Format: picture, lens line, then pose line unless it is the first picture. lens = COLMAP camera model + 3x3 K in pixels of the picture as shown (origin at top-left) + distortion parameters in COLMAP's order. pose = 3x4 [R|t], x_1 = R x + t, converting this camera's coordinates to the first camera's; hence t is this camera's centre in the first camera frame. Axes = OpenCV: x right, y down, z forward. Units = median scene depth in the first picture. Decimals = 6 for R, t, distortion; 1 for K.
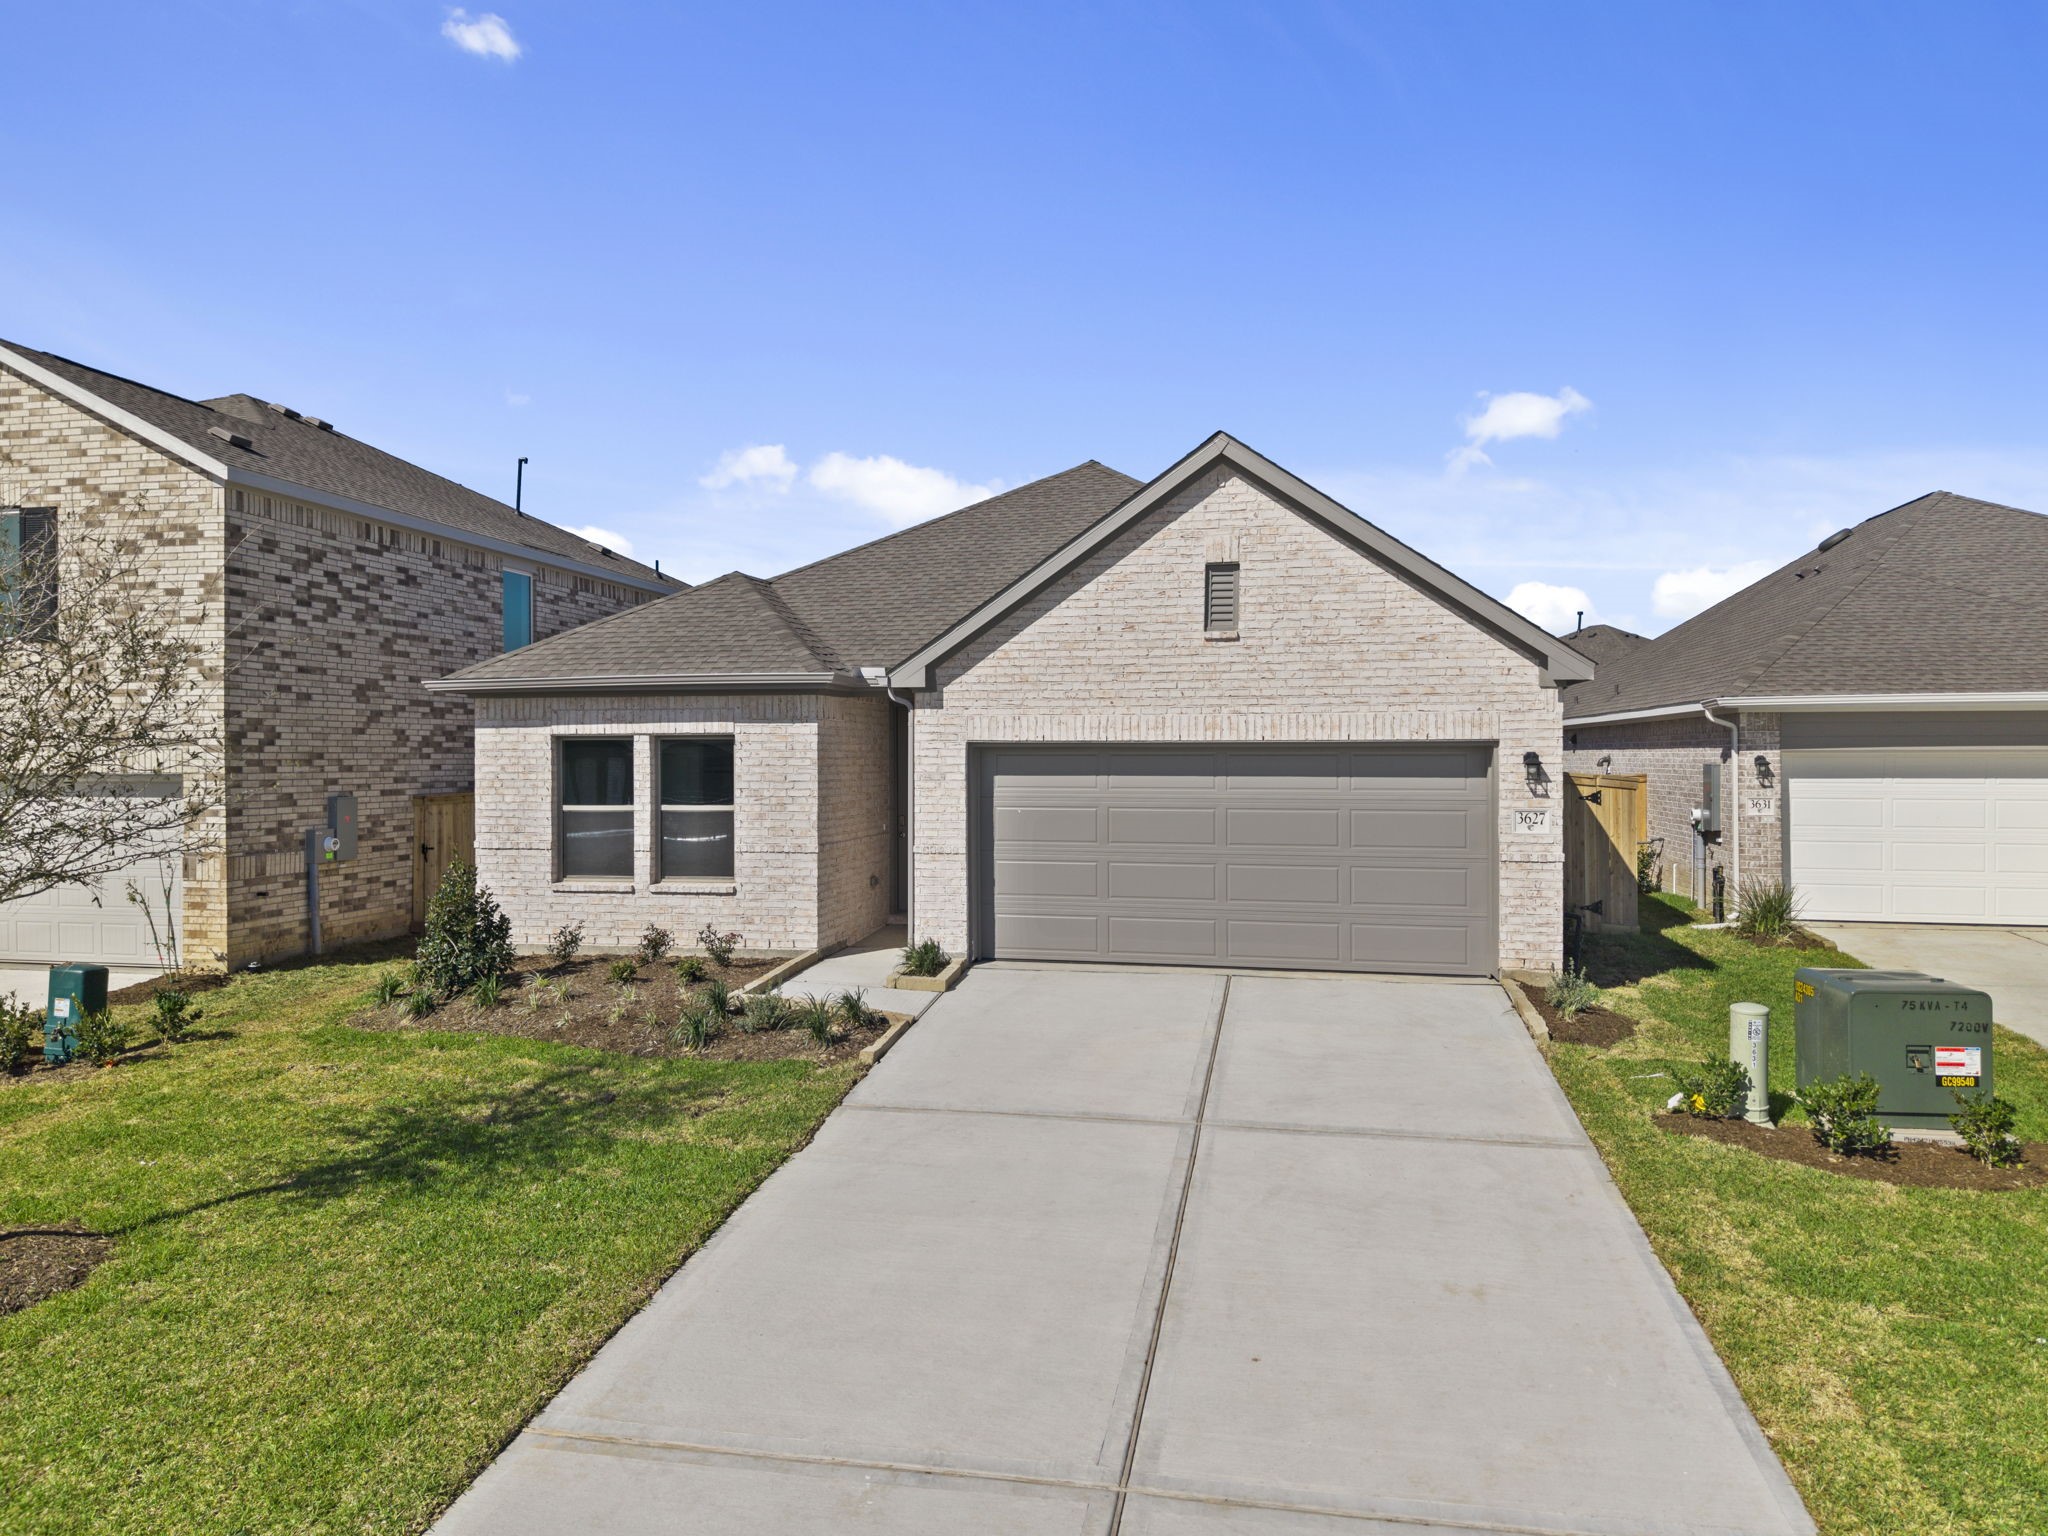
lens RADIAL K [[1426.9, 0, 1027.9], [0, 1426.9, 765.4], [0, 0, 1]] dist [0.012588, -0.014789]
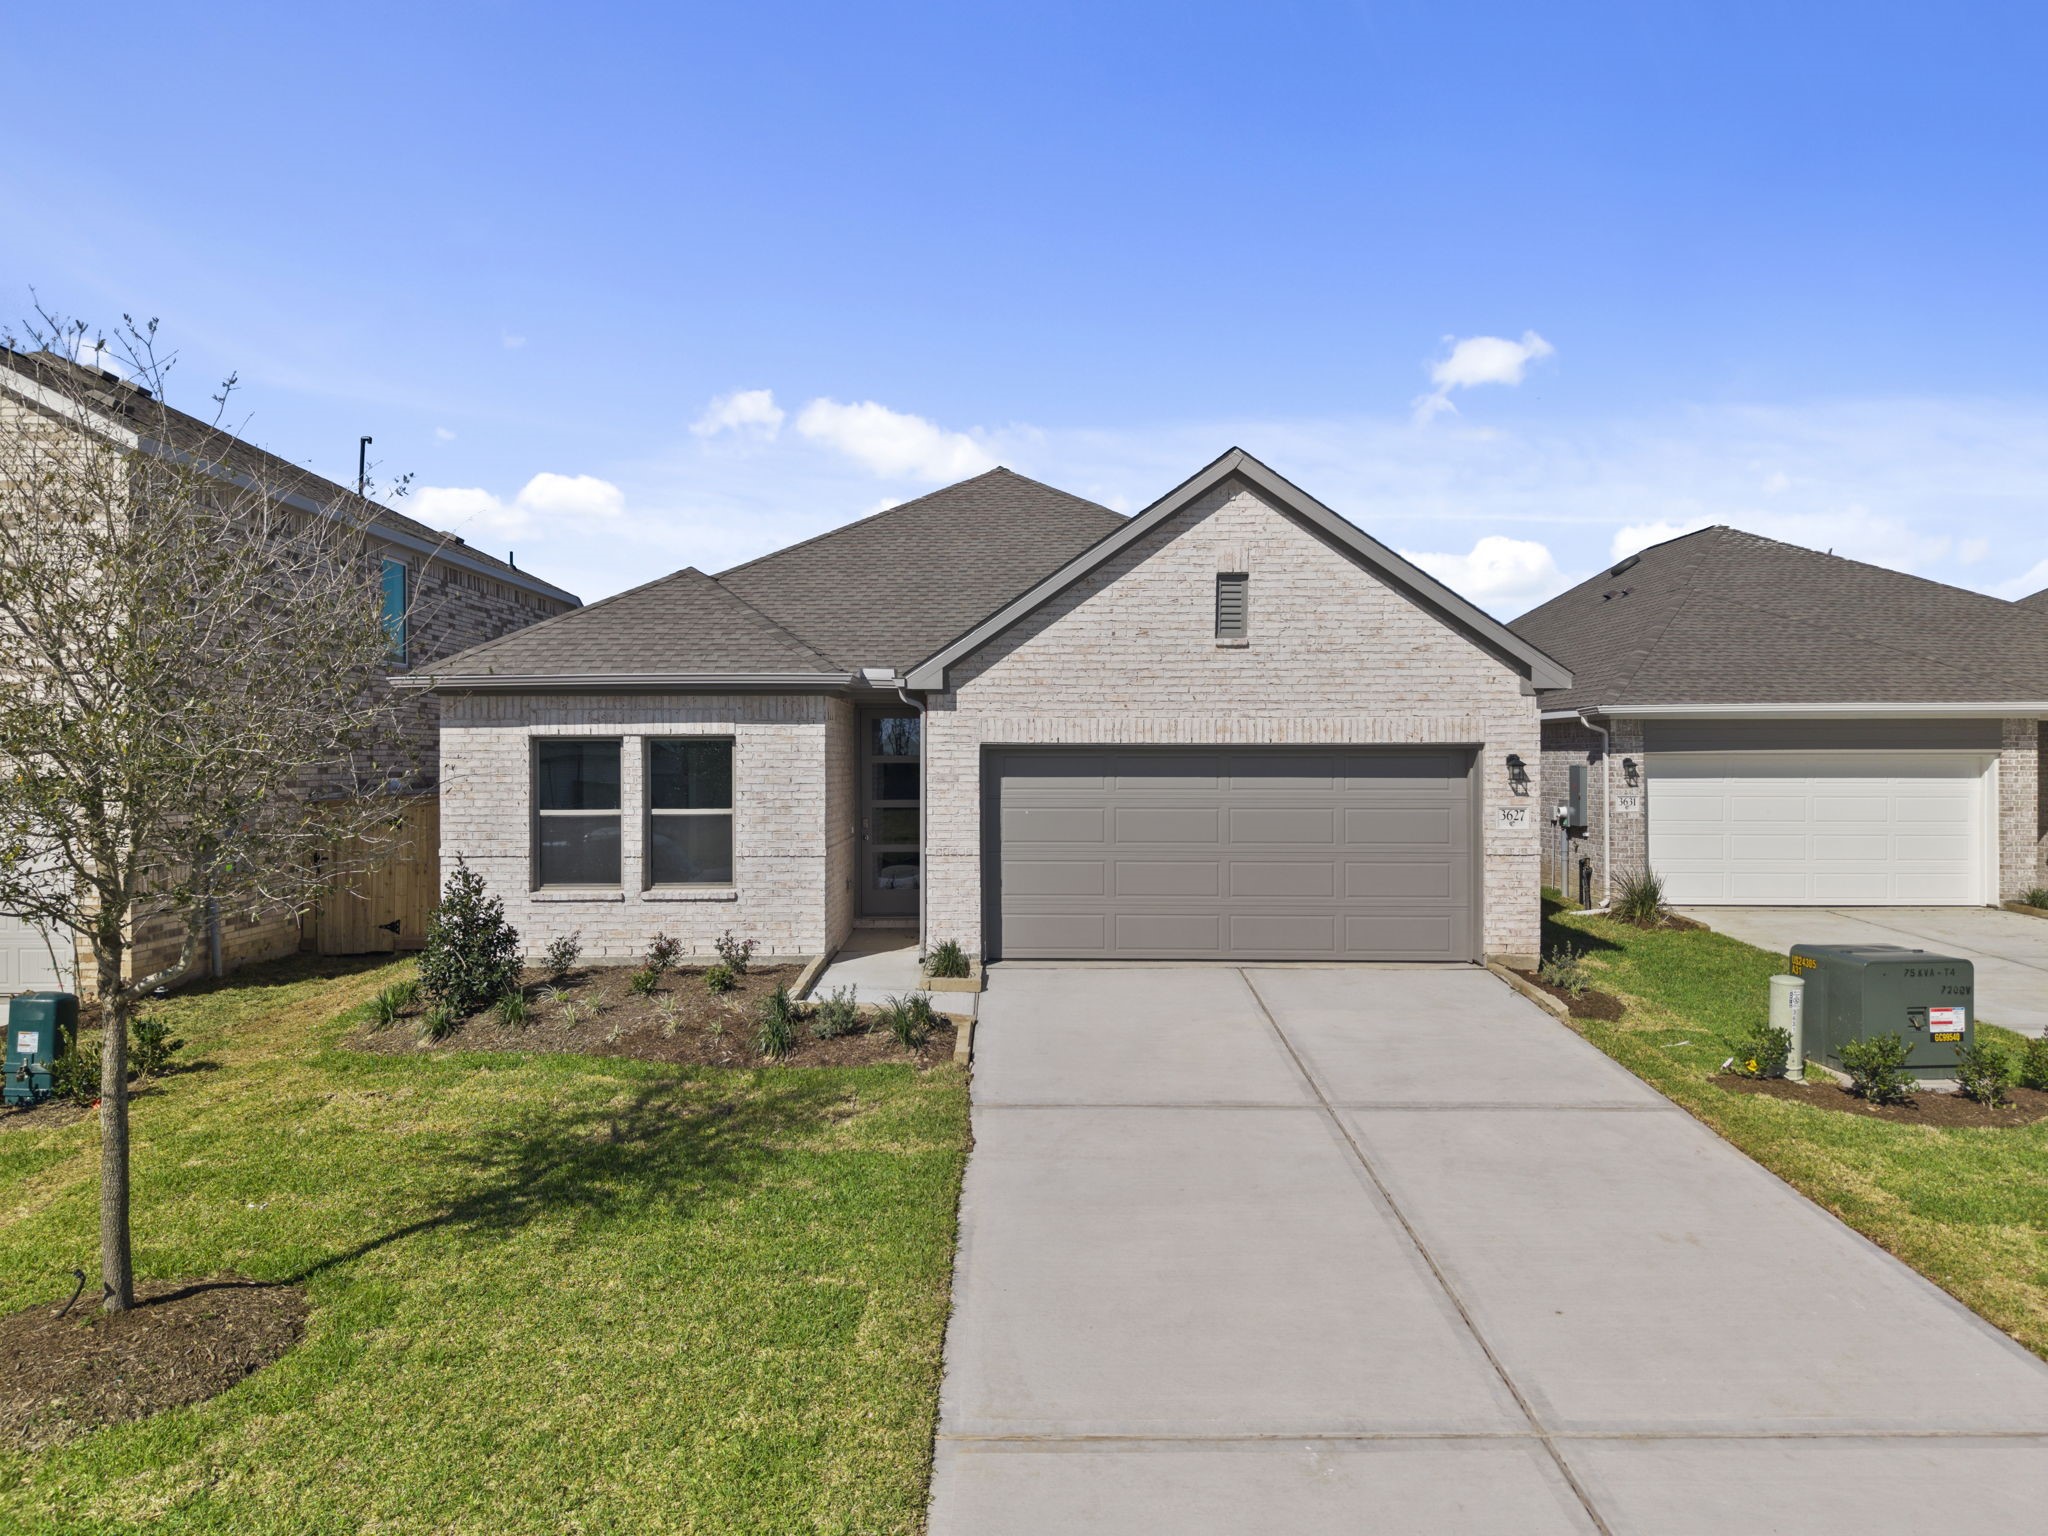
lens RADIAL K [[1426.9, 0, 1017.9], [0, 1426.9, 765.3], [0, 0, 1]] dist [0.012588, -0.014789]
pose [[0.979269, -0.000672, 0.202565, -0.230387], [0.001224, 0.999996, -0.002598, 0.001336], [-0.202562, 0.002792, 0.979265, 0.009337]]
